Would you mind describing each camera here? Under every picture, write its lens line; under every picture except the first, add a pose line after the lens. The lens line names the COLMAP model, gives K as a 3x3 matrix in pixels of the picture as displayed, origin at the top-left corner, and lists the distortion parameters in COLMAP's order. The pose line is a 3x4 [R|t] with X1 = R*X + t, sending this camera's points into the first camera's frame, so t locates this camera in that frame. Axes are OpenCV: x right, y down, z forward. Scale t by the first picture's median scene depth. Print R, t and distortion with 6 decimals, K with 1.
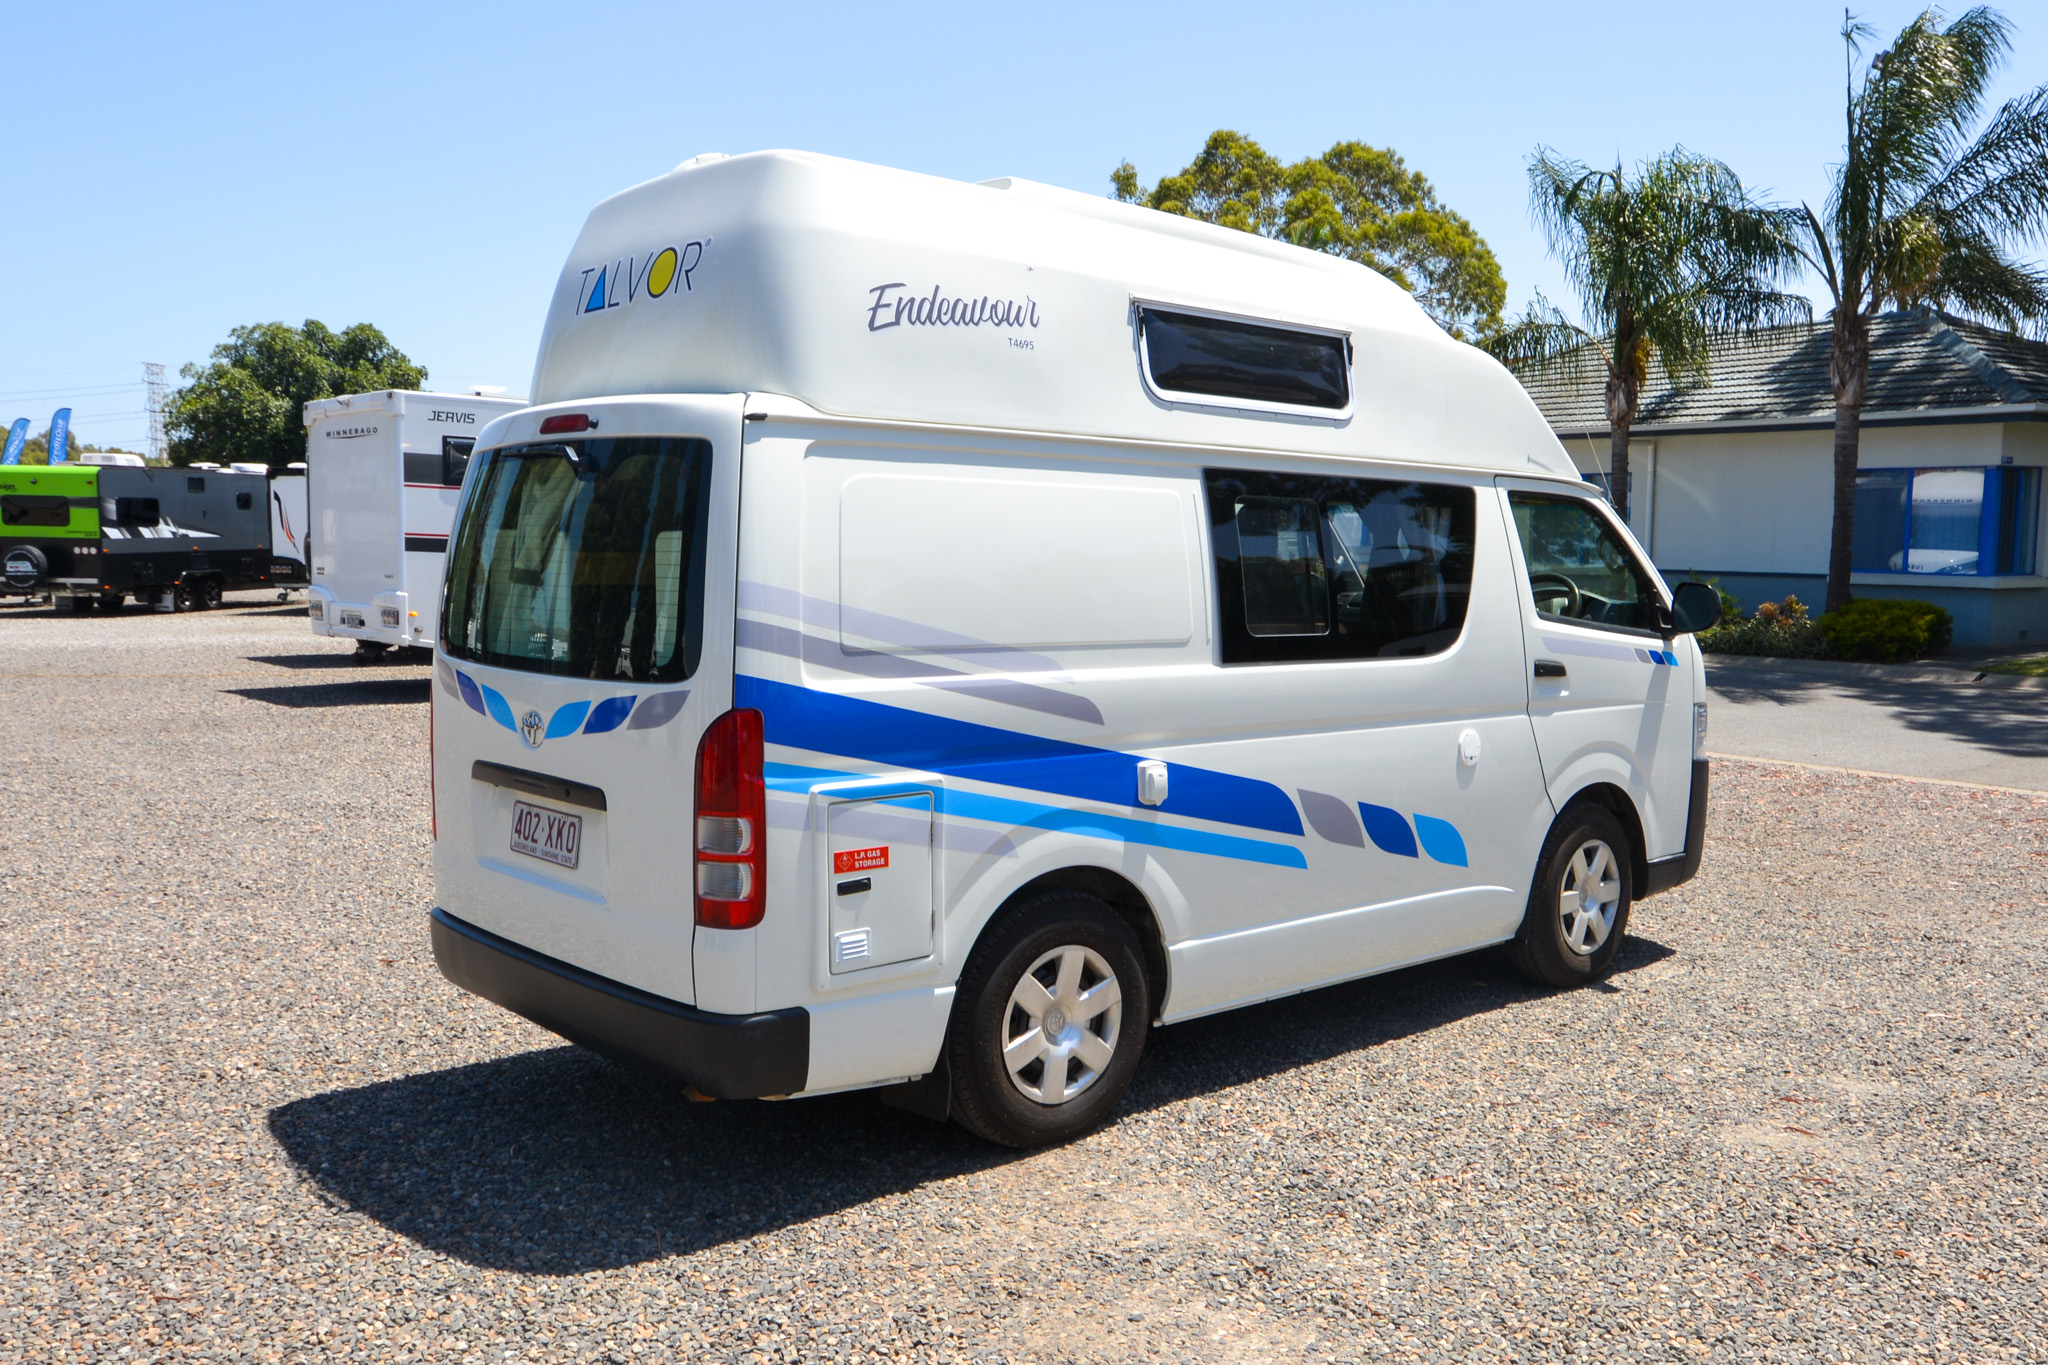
lens RADIAL K [[1696.5, 0, 1024.0], [0, 1696.5, 682.5], [0, 0, 1]] dist [0.003413, -0.004811]
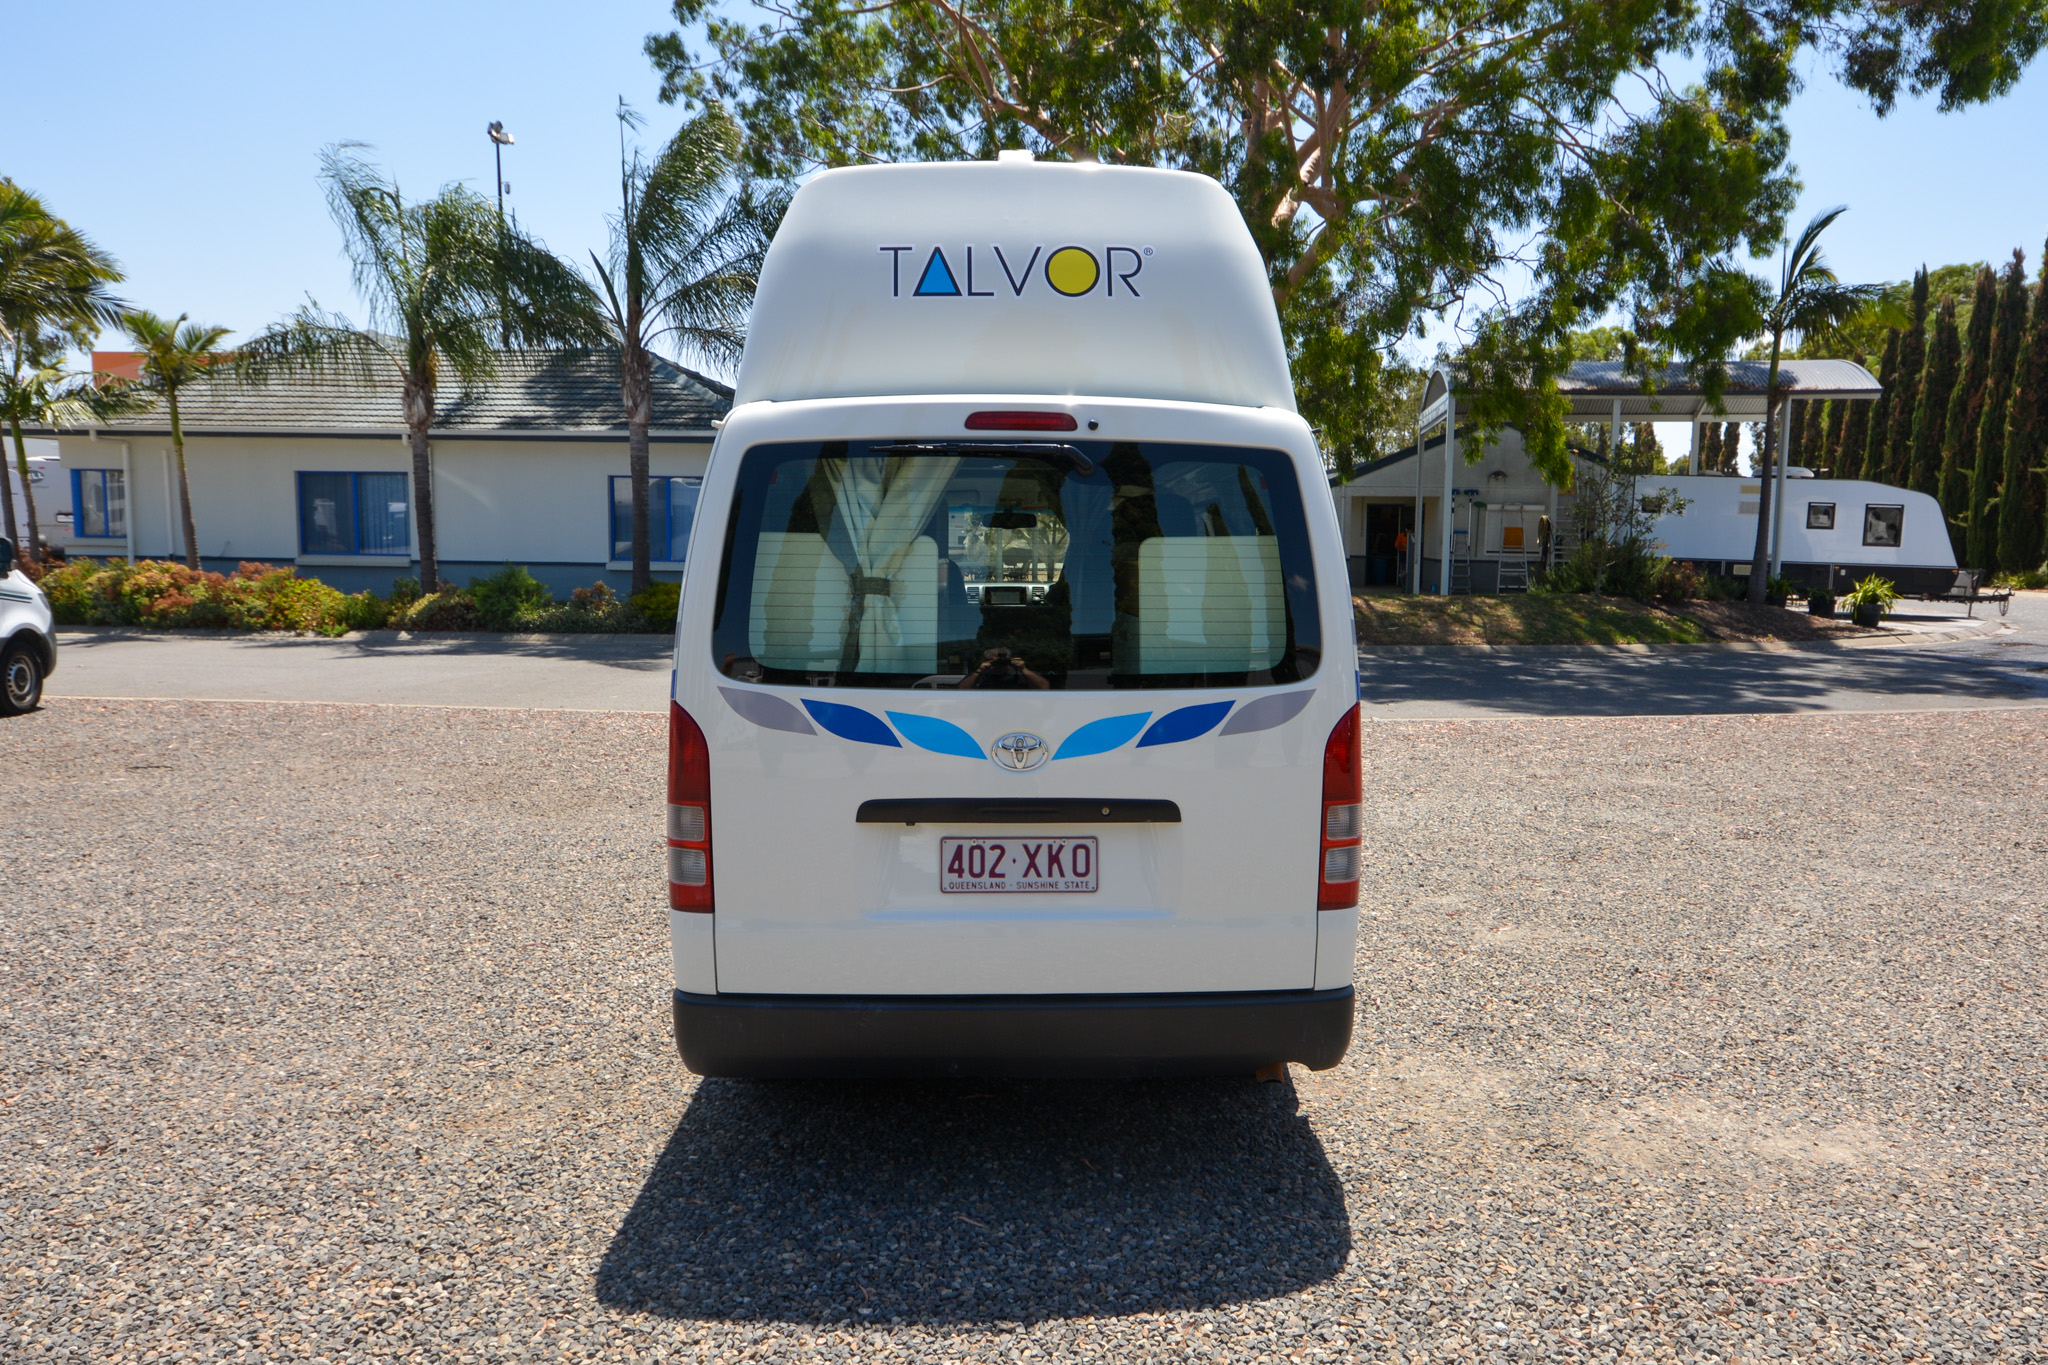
lens RADIAL K [[1513.0, 0, 1024.0], [0, 1513.0, 682.5], [0, 0, 1]] dist [-0.003255, -0.002133]
pose [[0.650494, -0.071837, 0.756106, -0.172127], [0.060054, 0.997265, 0.043084, -0.008705], [-0.757133, 0.017381, 0.653029, 0.088273]]
